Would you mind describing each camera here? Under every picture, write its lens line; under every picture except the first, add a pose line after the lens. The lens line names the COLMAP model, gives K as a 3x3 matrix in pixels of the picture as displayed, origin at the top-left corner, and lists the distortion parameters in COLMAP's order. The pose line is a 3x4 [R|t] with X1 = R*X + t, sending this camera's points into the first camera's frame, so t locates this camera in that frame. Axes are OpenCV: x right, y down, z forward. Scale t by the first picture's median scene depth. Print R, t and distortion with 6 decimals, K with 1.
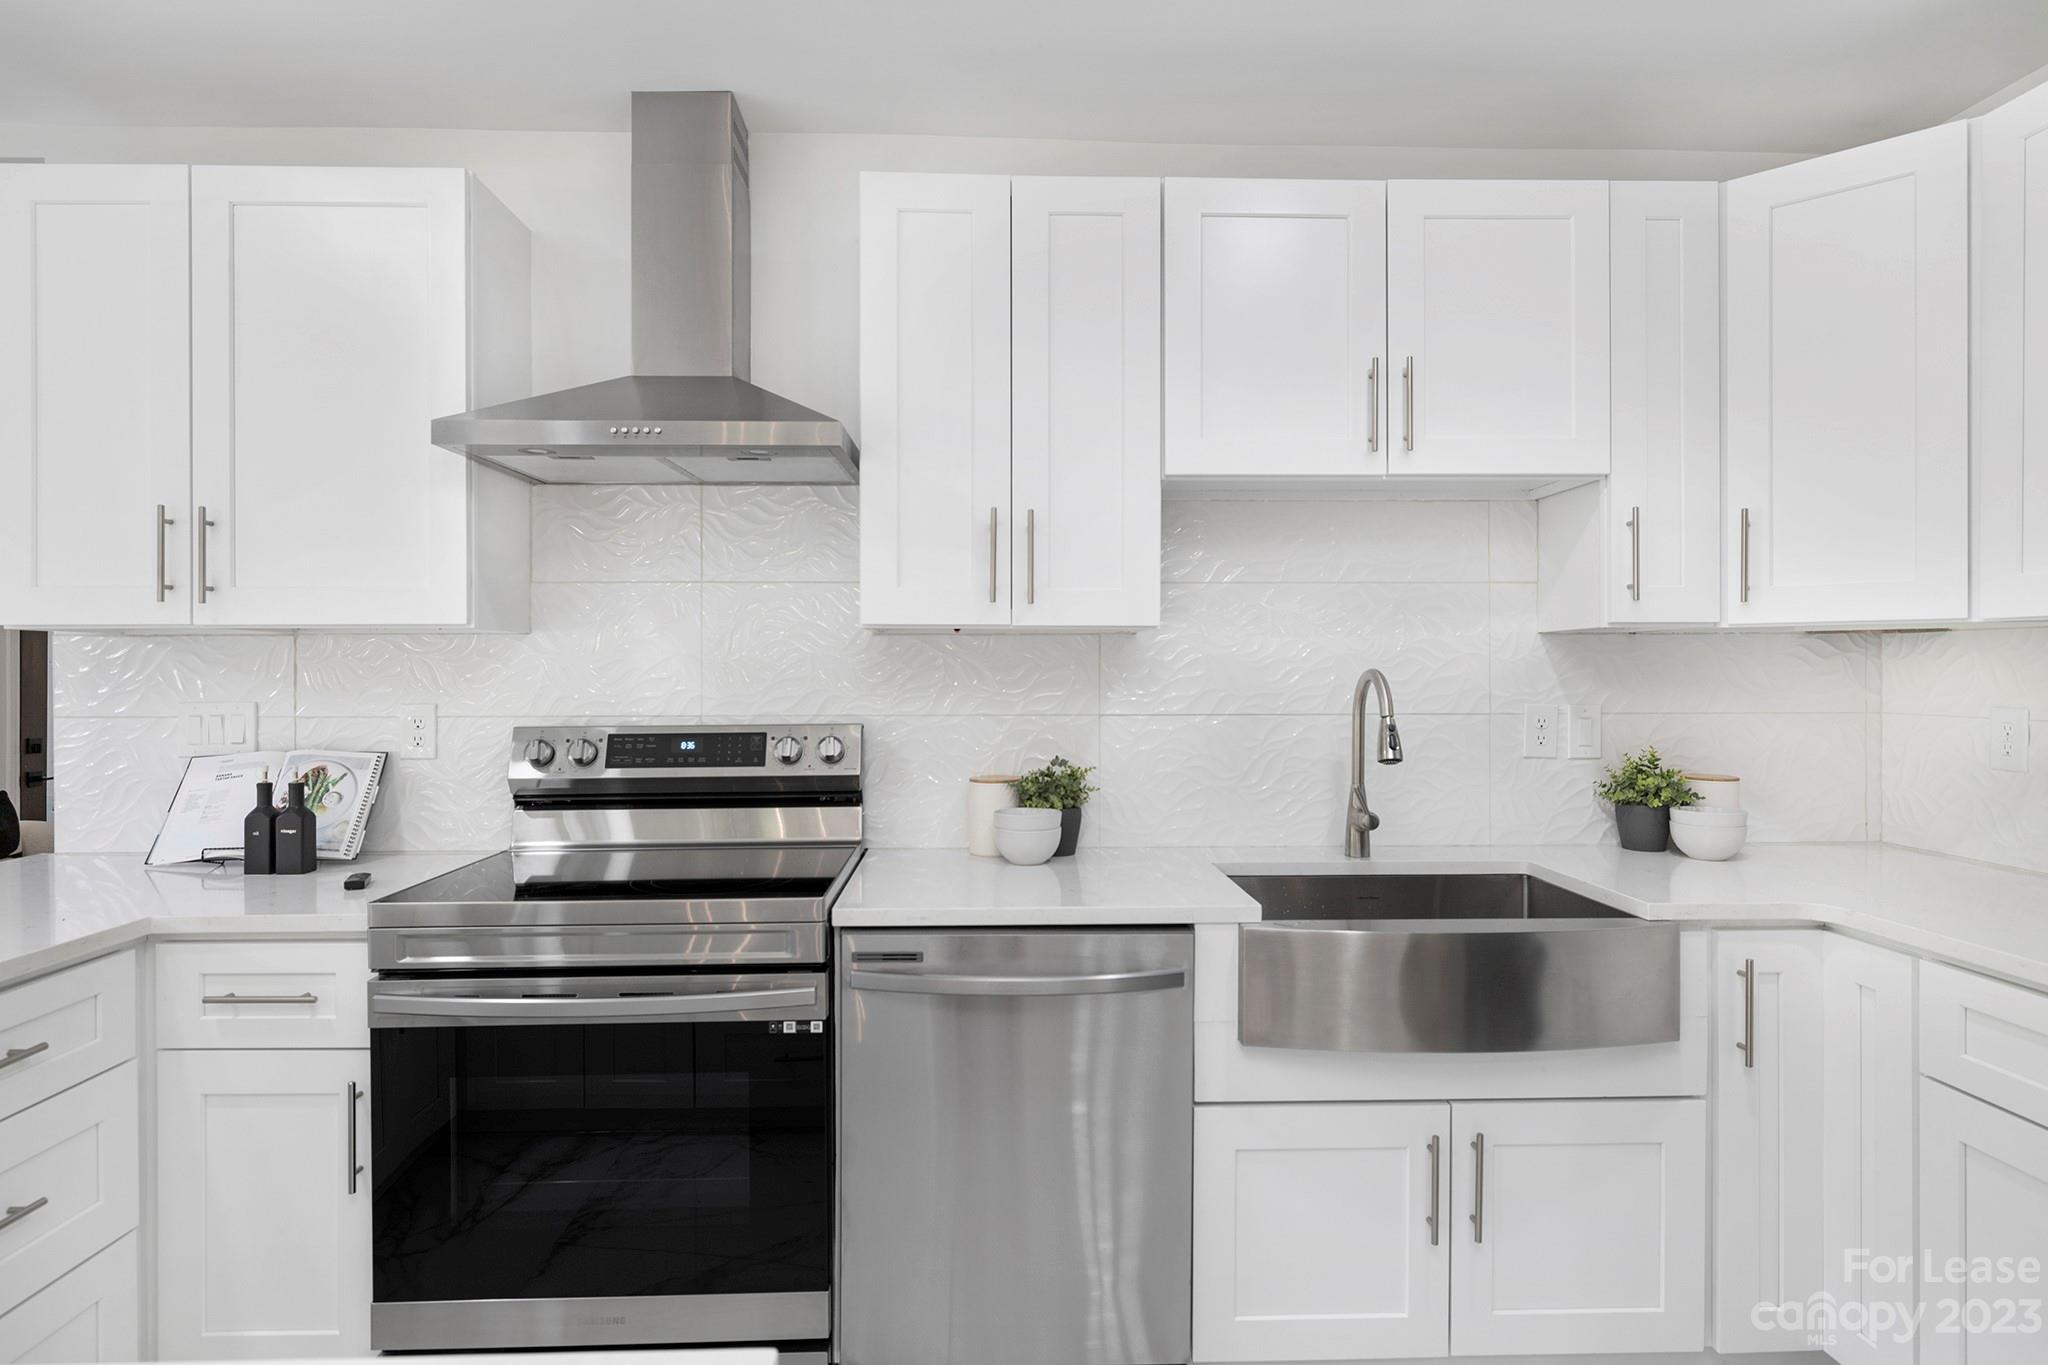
lens RADIAL K [[1114.6, 0, 1030.4], [0, 1114.6, 680.6], [0, 0, 1]] dist [-0.004274, 0.001854]
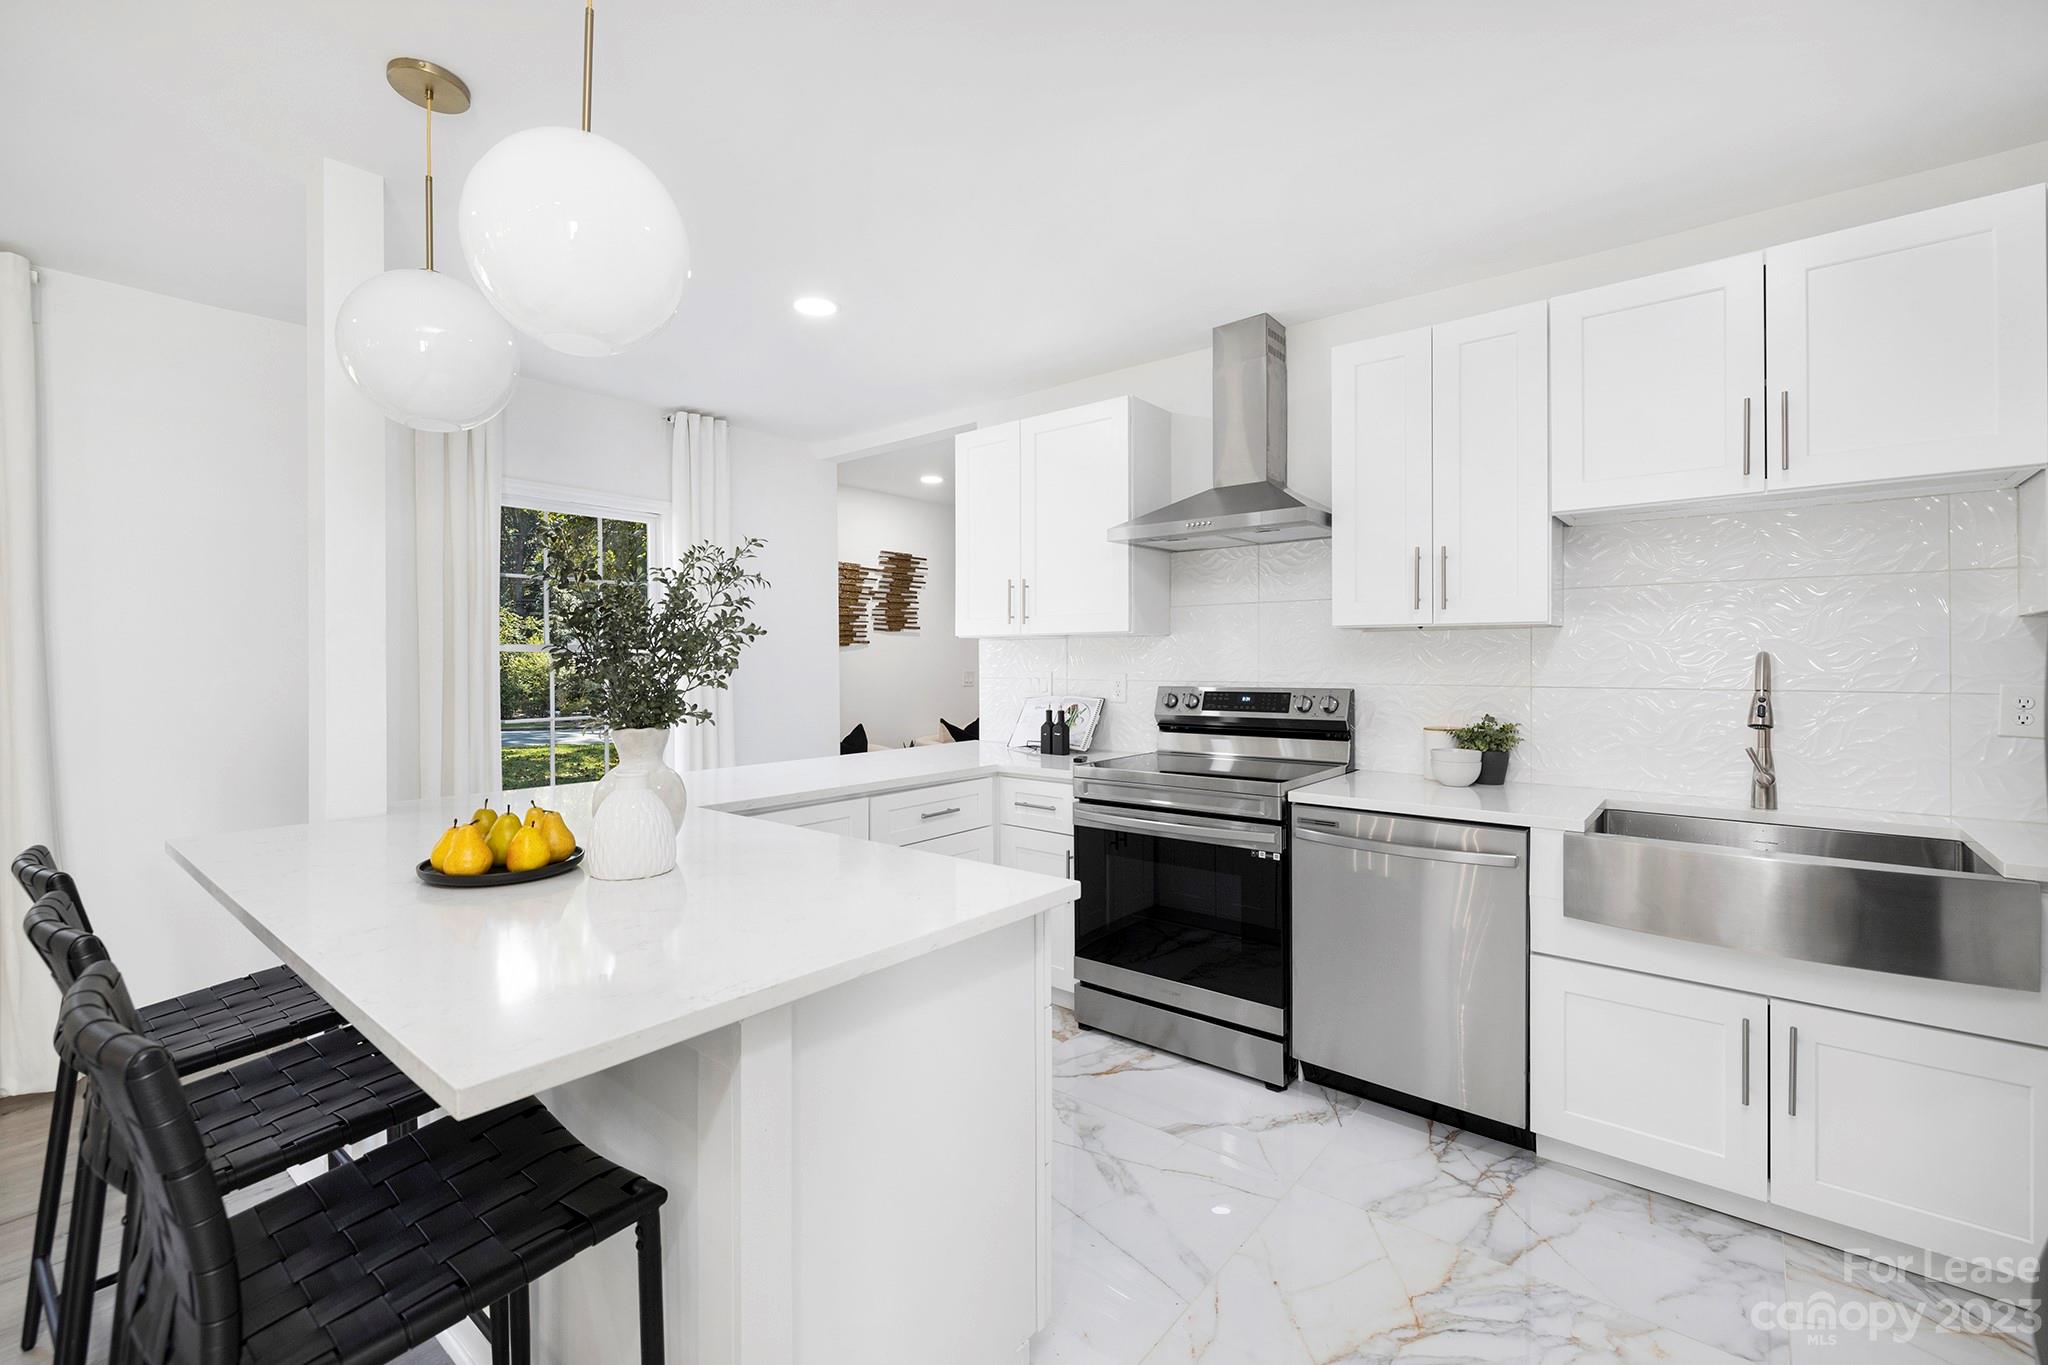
lens RADIAL K [[887.8, 0, 1035.0], [0, 887.8, 664.9], [0, 0, 1]] dist [0.005875, -0.000600]
pose [[0.760024, 0.003450, -0.649886, 0.345252], [-0.002971, 0.999994, 0.001834, 0.004485], [0.649889, 0.000538, 0.760029, -0.255917]]
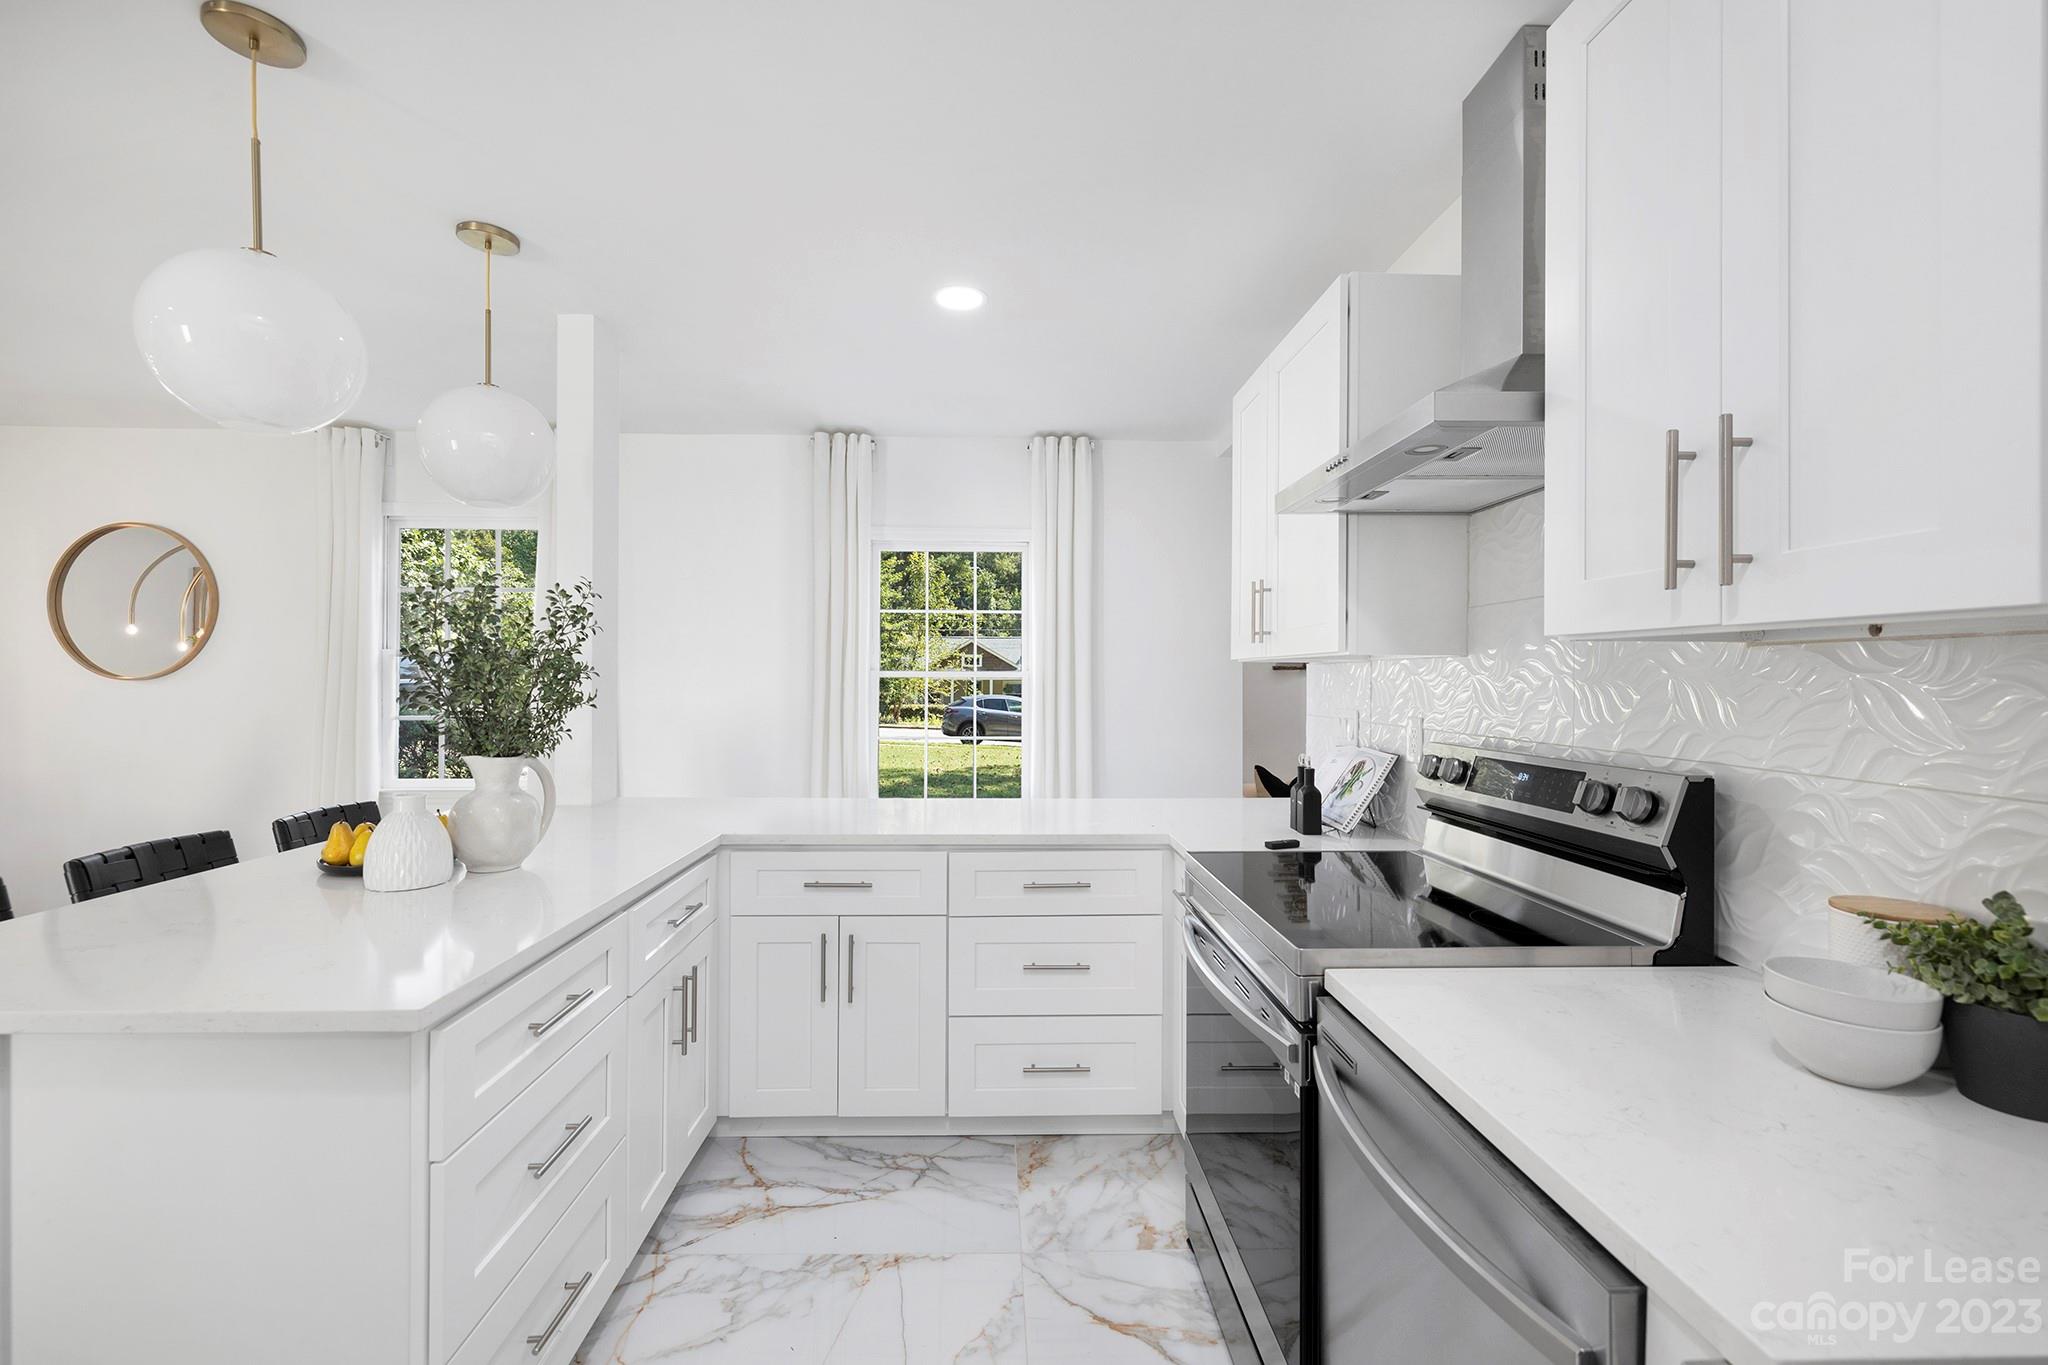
lens RADIAL K [[887.8, 0, 1023.6], [0, 887.8, 682.4], [0, 0, 1]] dist [0.005875, -0.000600]
pose [[-0.002046, 0.005305, -0.999984, 0.428985], [-0.011242, 0.999923, 0.005327, -0.018124], [0.999935, 0.011252, -0.001987, 0.622462]]
